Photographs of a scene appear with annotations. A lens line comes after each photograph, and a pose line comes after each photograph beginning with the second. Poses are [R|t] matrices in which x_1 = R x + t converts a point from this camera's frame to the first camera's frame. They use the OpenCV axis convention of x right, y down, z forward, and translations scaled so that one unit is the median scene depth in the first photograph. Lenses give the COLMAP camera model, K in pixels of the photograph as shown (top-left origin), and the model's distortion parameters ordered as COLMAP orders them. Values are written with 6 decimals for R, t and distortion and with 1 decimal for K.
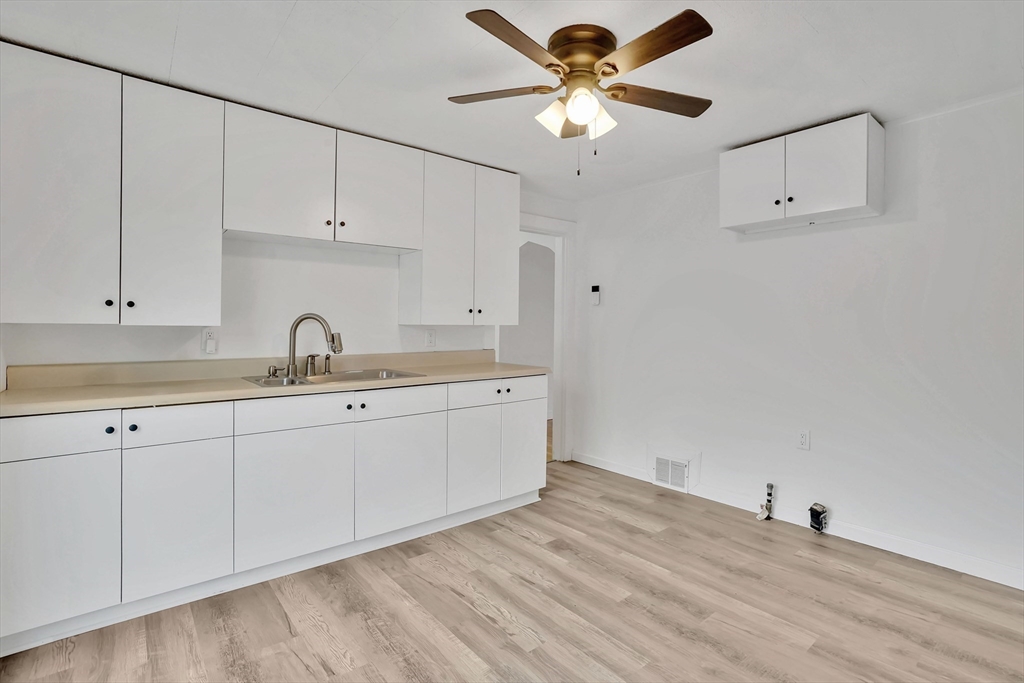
lens RADIAL K [[492.3, 0, 494.3], [0, 492.3, 335.7], [0, 0, 1]] dist [-0.001426, 0.000216]
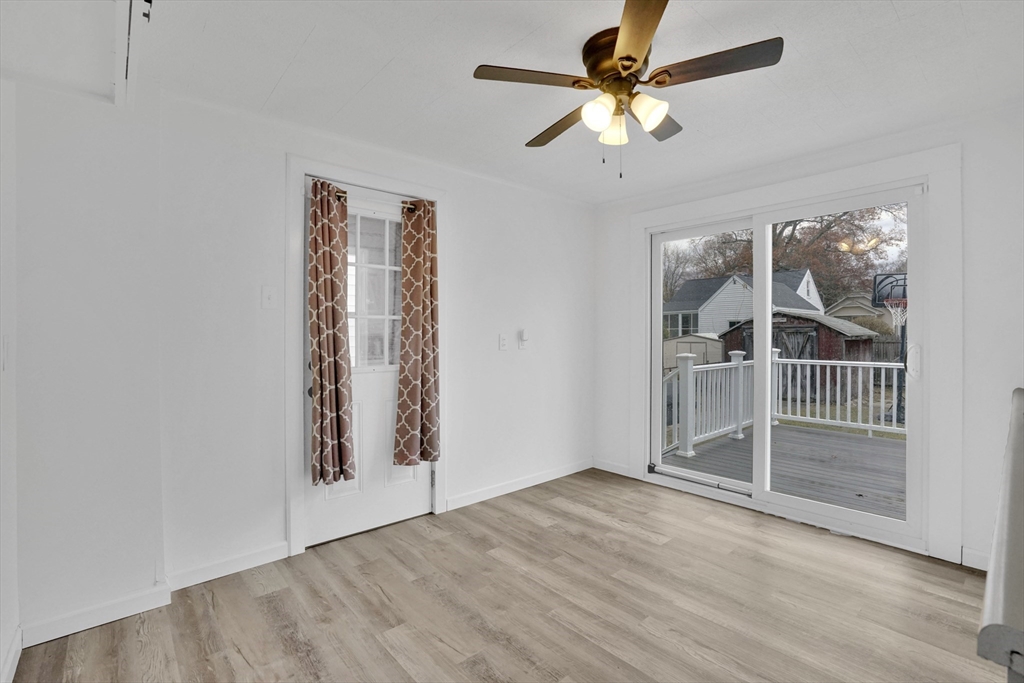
lens RADIAL K [[489.4, 0, 512.0], [0, 489.4, 341.5], [0, 0, 1]] dist [-0.001675, -0.000231]
pose [[-0.997138, -0.011840, -0.074665, 0.391369], [-0.013677, 0.999615, 0.024144, -0.022183], [0.074350, 0.025096, -0.996916, 1.703987]]
